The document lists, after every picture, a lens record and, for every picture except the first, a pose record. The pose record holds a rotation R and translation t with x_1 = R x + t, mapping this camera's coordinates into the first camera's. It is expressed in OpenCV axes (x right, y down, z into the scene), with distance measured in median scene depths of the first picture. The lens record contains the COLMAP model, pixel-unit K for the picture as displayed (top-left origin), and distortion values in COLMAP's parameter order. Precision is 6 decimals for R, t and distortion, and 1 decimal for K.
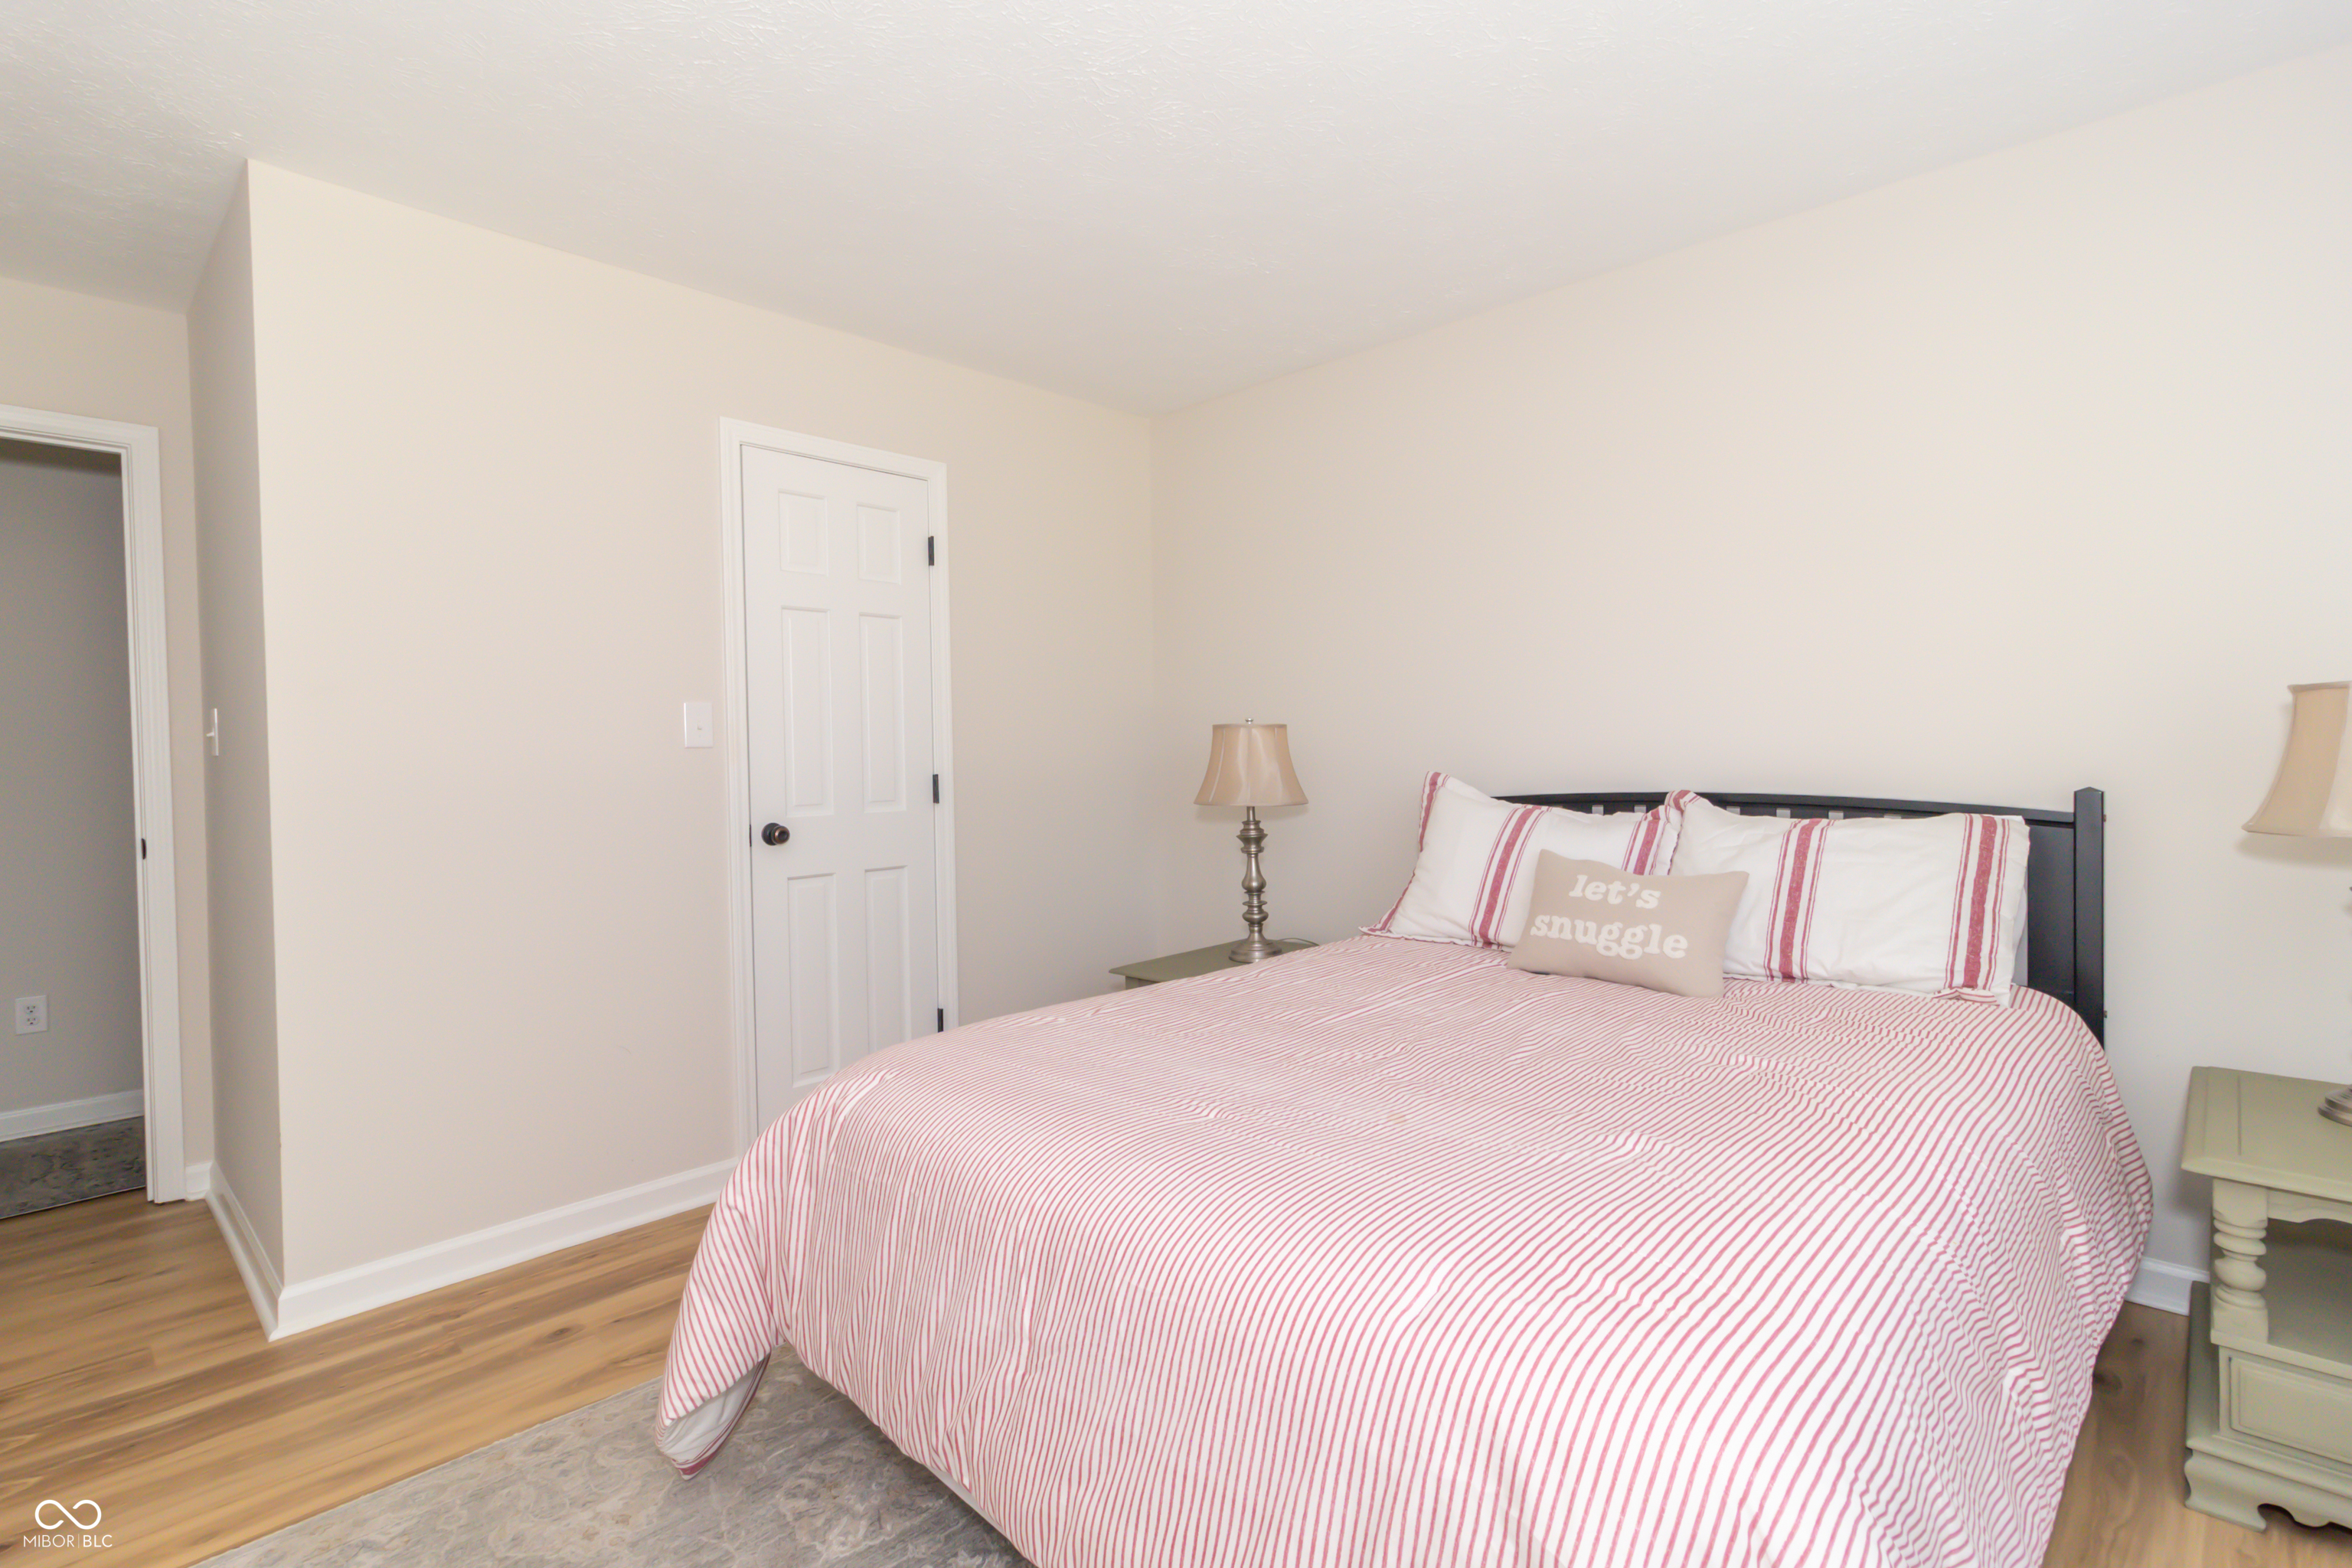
lens RADIAL K [[1111.8, 0, 1178.6], [0, 1111.8, 741.9], [0, 0, 1]] dist [-0.001300, -0.001175]
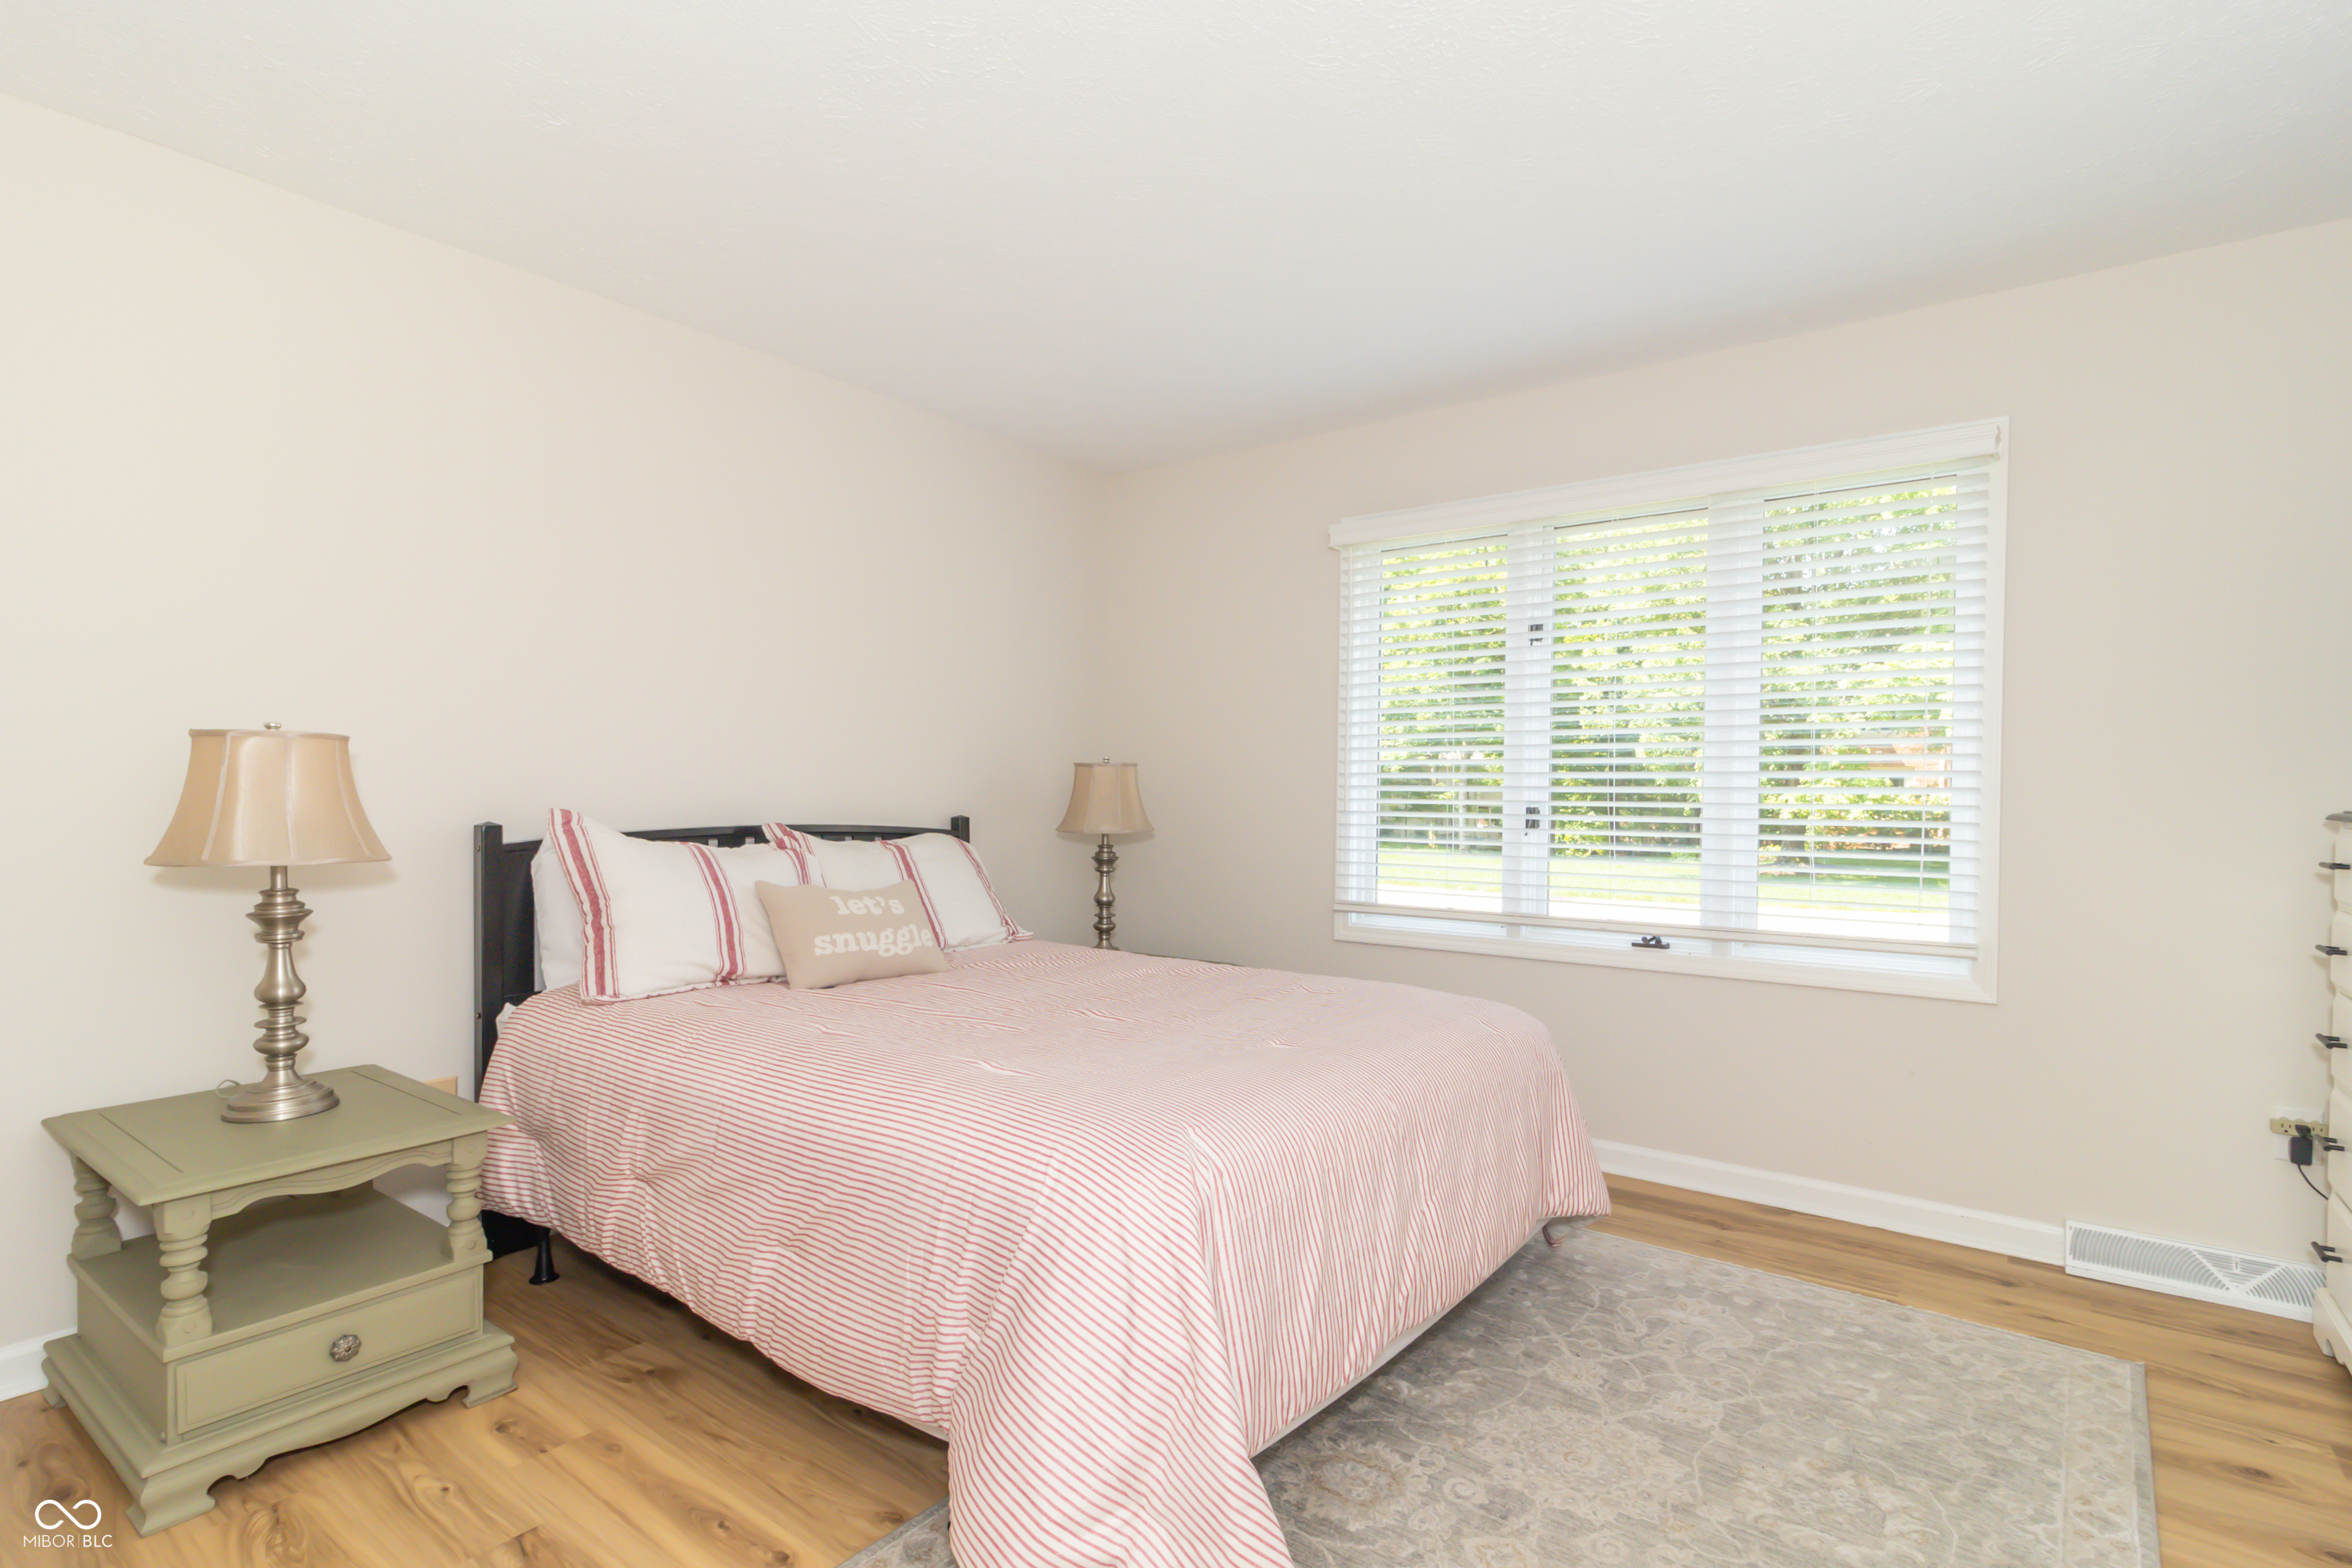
lens RADIAL K [[1111.8, 0, 1174.5], [0, 1111.8, 796.0], [0, 0, 1]] dist [-0.001300, -0.001175]
pose [[-0.124612, 0.006500, 0.992184, -0.603287], [-0.019755, 0.999764, -0.009031, 0.015196], [-0.992009, -0.020726, -0.124454, 0.589447]]
